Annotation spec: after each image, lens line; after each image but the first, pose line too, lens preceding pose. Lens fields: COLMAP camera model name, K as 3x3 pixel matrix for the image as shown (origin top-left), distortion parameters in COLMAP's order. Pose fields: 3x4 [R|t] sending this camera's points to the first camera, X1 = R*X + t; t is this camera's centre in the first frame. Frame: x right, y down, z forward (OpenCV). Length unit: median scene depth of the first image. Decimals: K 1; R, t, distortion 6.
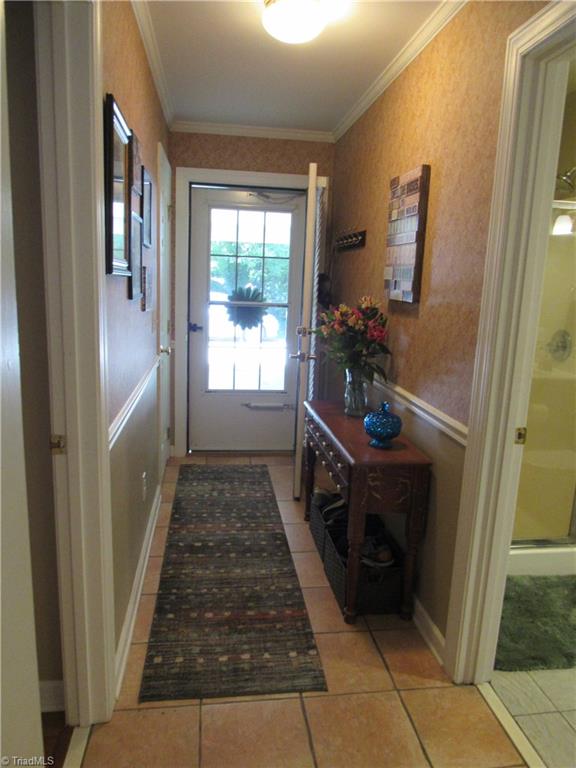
lens RADIAL K [[547.9, 0, 288.0], [0, 547.9, 384.0], [0, 0, 1]] dist [-0.020382, -0.002771]
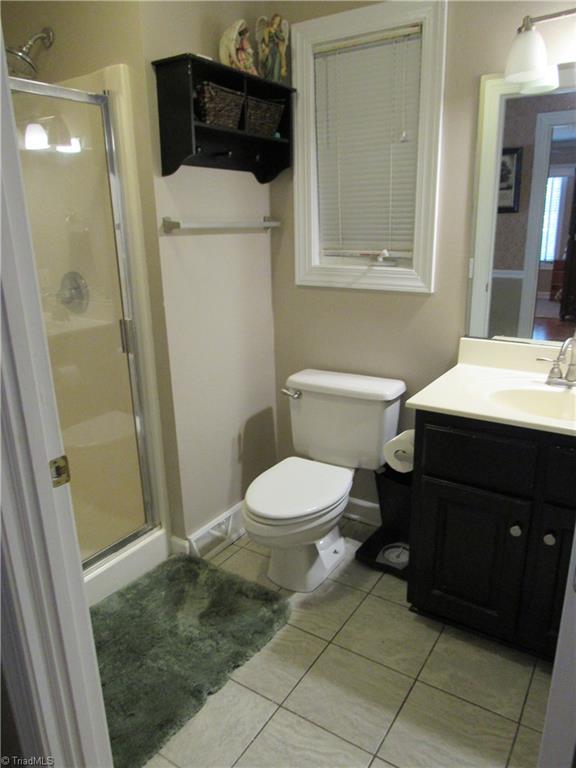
lens RADIAL K [[547.9, 0, 288.0], [0, 547.9, 384.0], [0, 0, 1]] dist [-0.020382, -0.002771]
pose [[0.654928, -0.270261, 0.705711, 0.140817], [0.188222, 0.962770, 0.194027, -0.042179], [-0.731876, 0.005757, 0.681414, 0.300022]]
